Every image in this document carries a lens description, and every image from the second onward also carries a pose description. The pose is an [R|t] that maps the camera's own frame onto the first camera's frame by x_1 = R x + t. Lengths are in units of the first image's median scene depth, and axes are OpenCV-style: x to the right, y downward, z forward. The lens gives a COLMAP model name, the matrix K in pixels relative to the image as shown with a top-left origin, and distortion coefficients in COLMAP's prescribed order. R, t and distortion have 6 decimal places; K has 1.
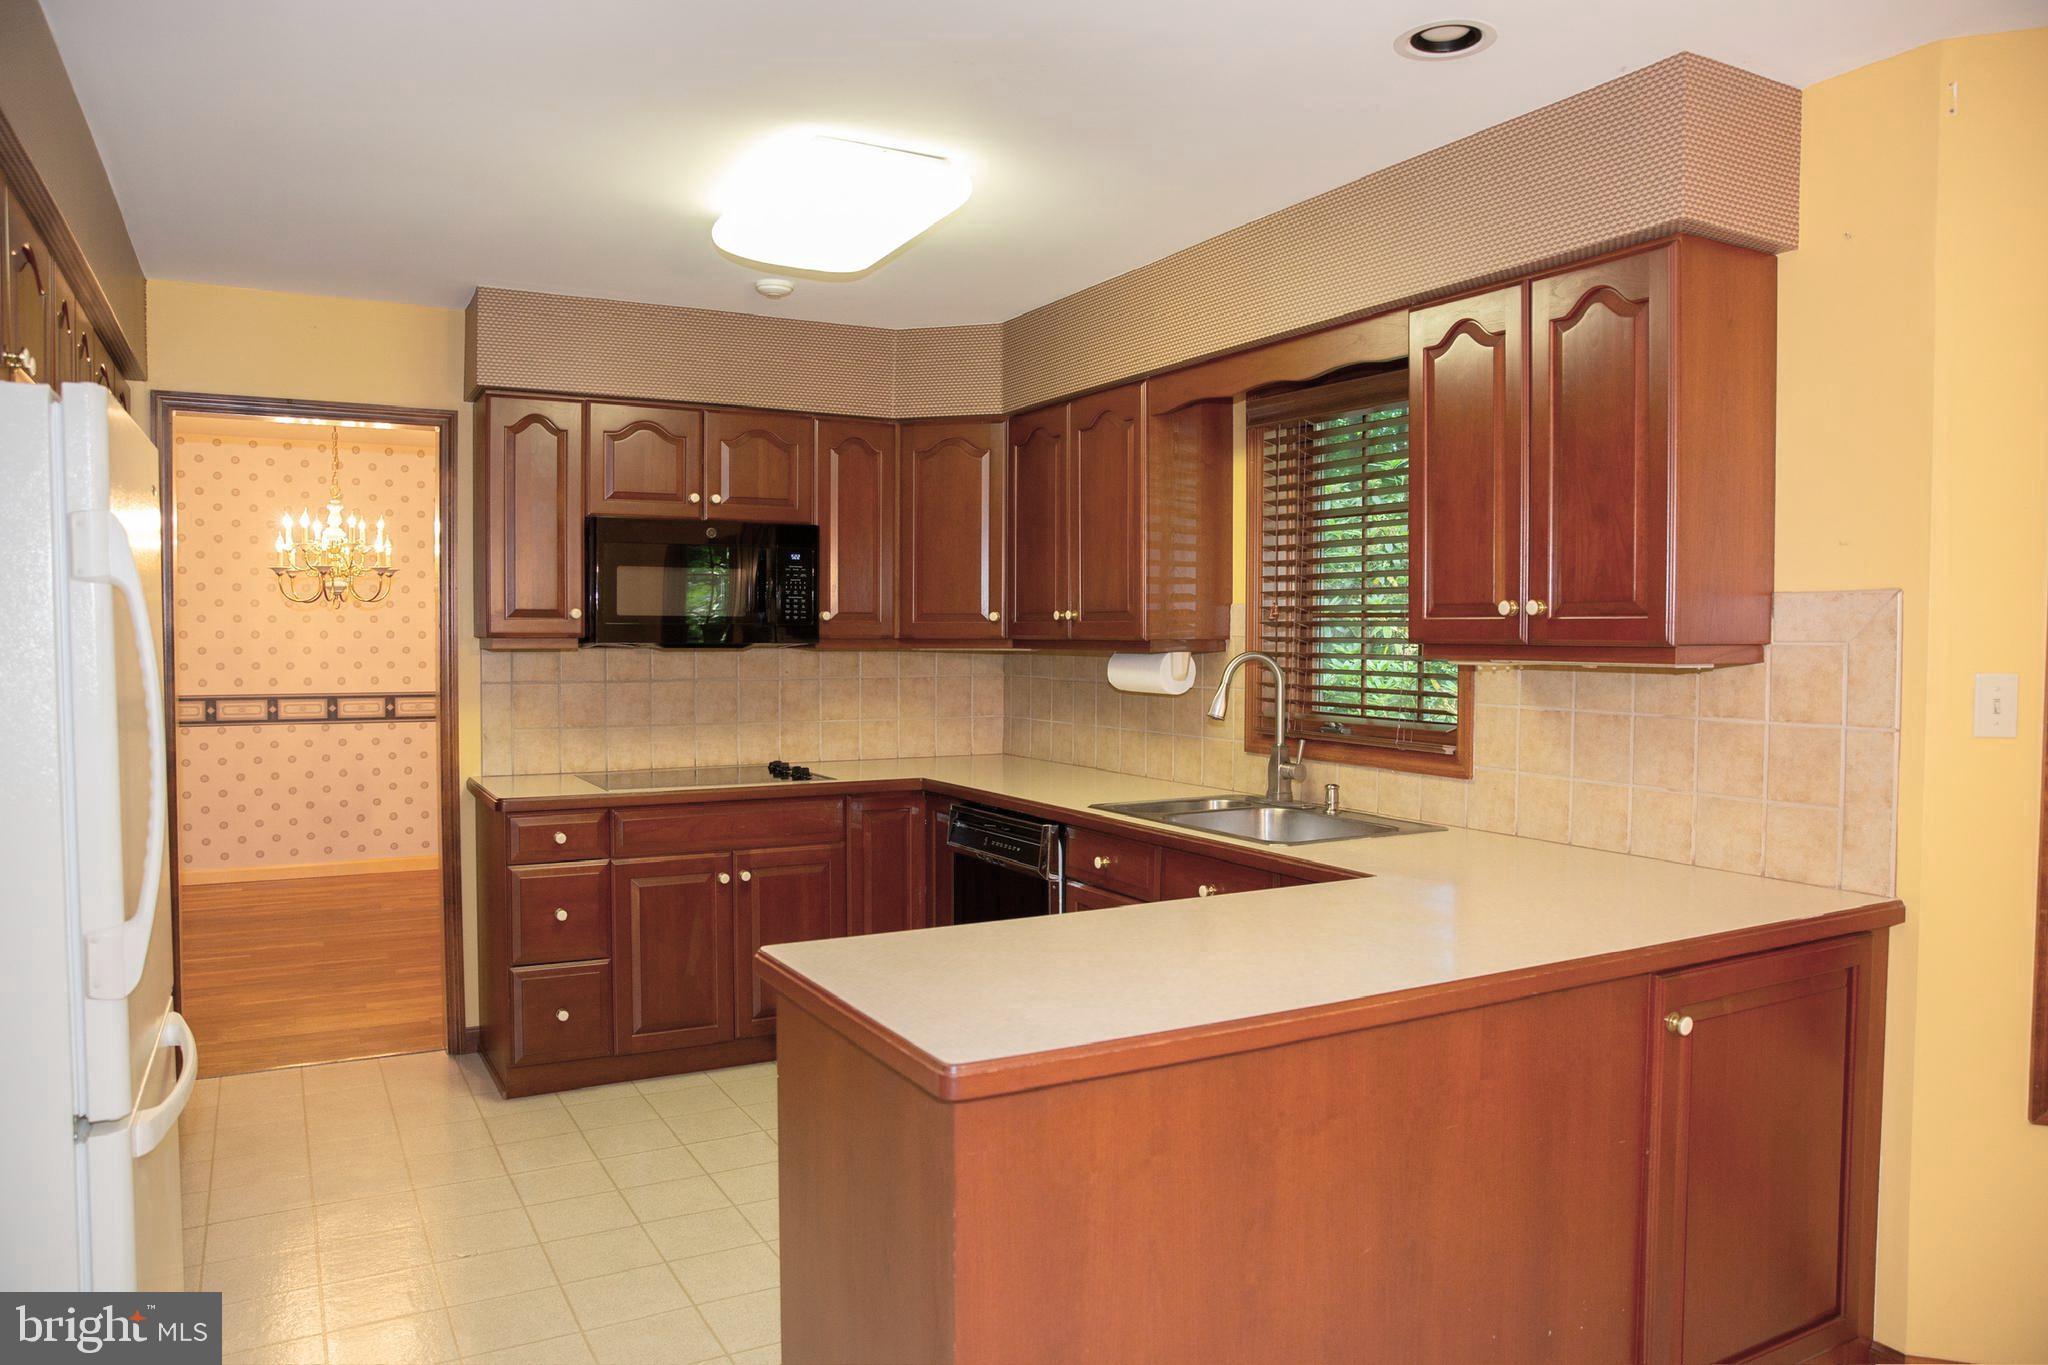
lens RADIAL K [[1394.5, 0, 1024.0], [0, 1394.5, 682.5], [0, 0, 1]] dist [-0.118096, 0.095875]
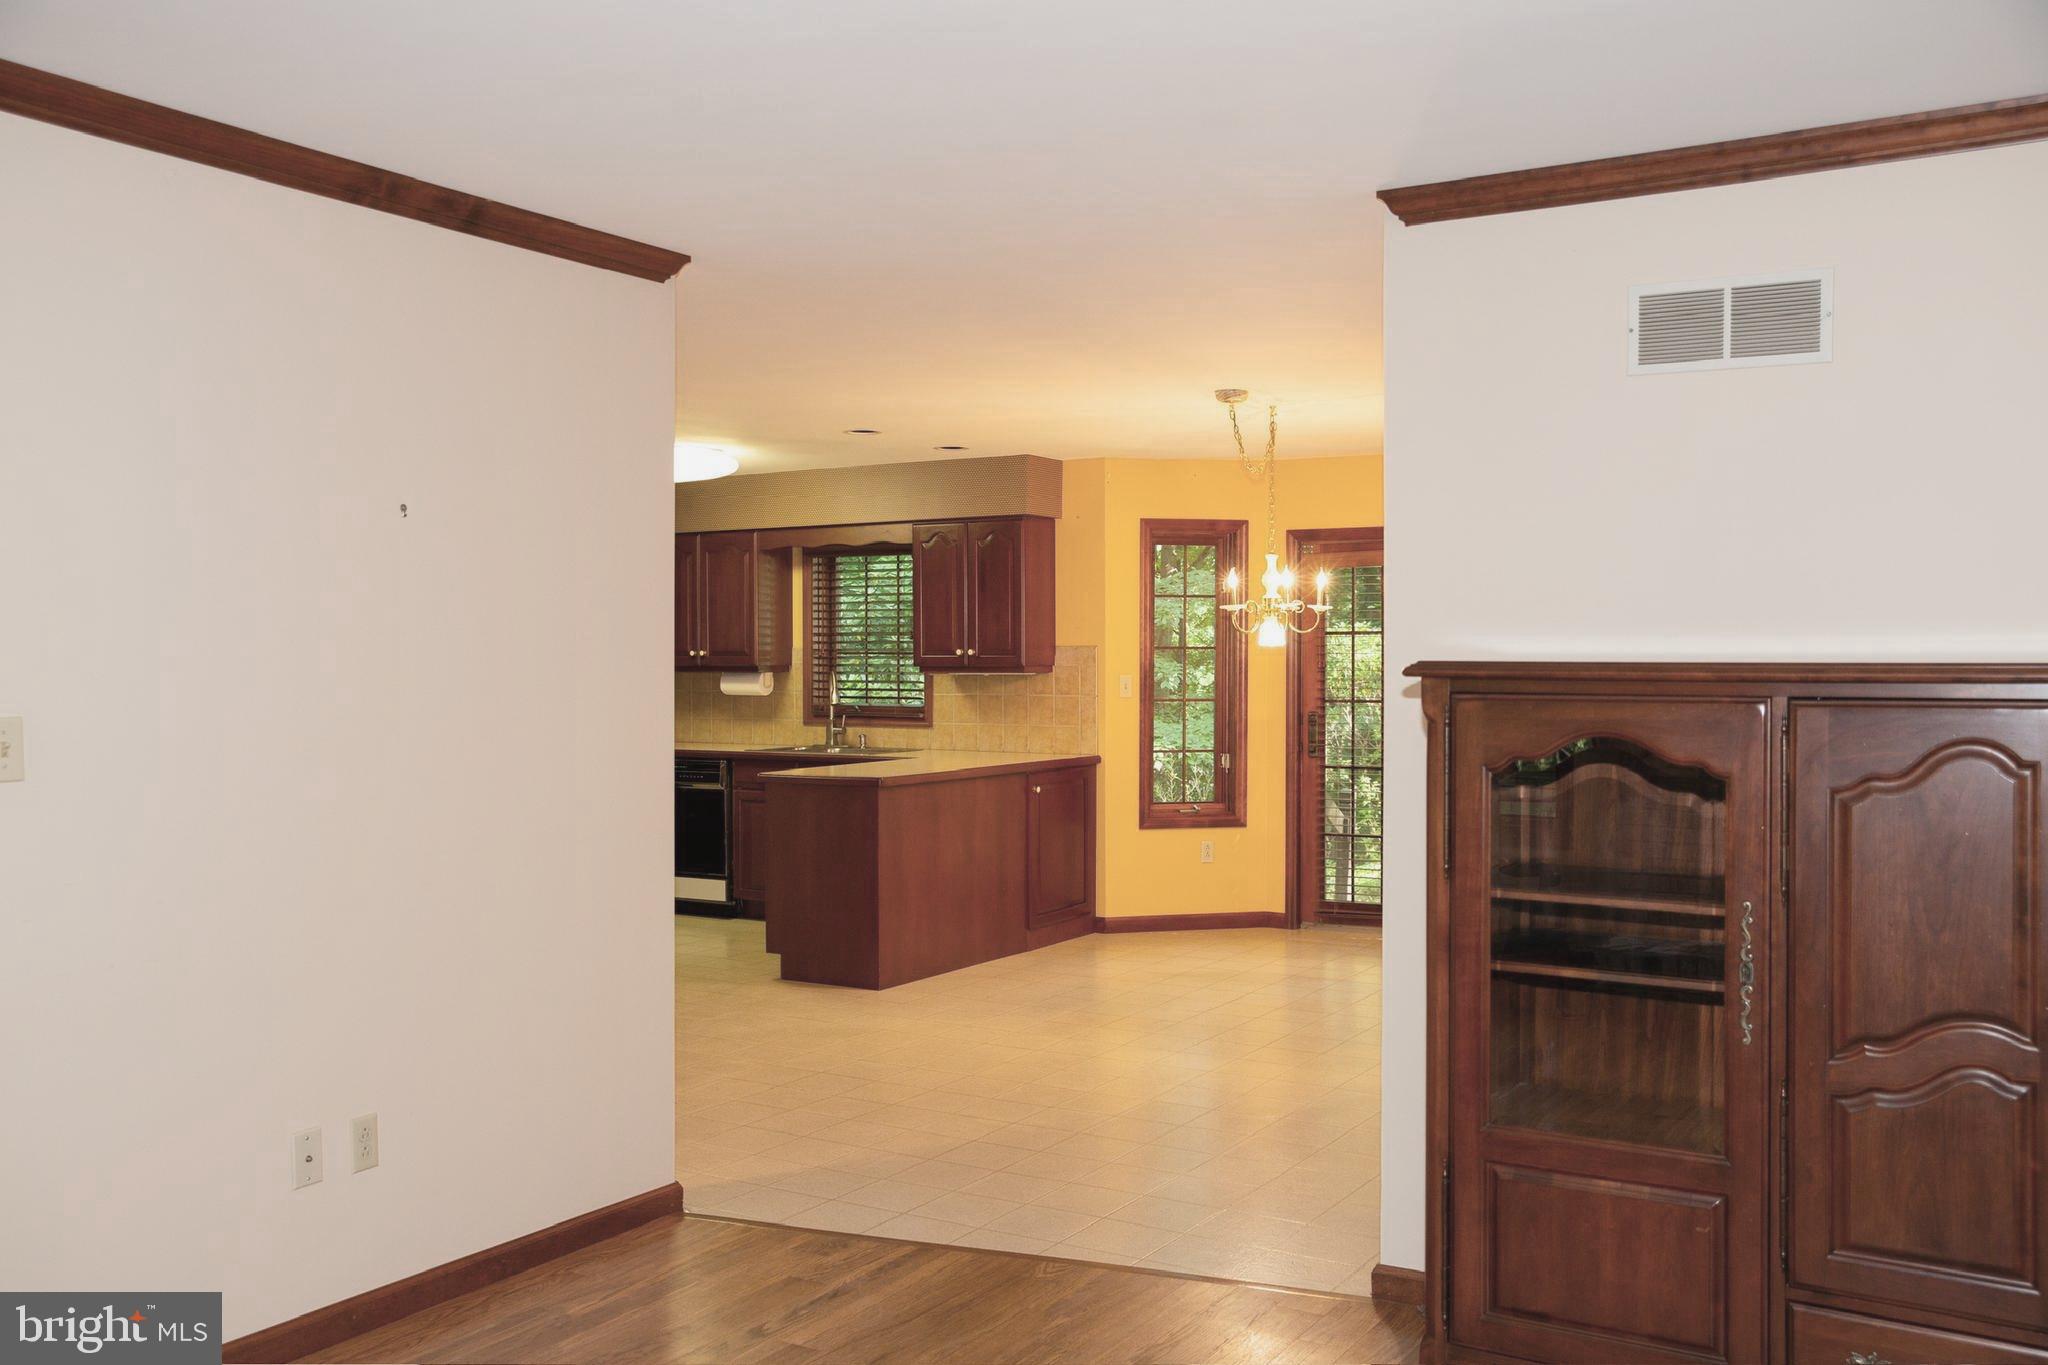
lens RADIAL K [[1792.4, 0, 1024.0], [0, 1792.4, 682.5], [0, 0, 1]] dist [0.001540, 0.000148]
pose [[0.868182, -0.012125, 0.496098, -0.794939], [0.022713, 0.999625, -0.015317, 0.036417], [-0.495726, 0.024566, 0.868132, -1.287726]]
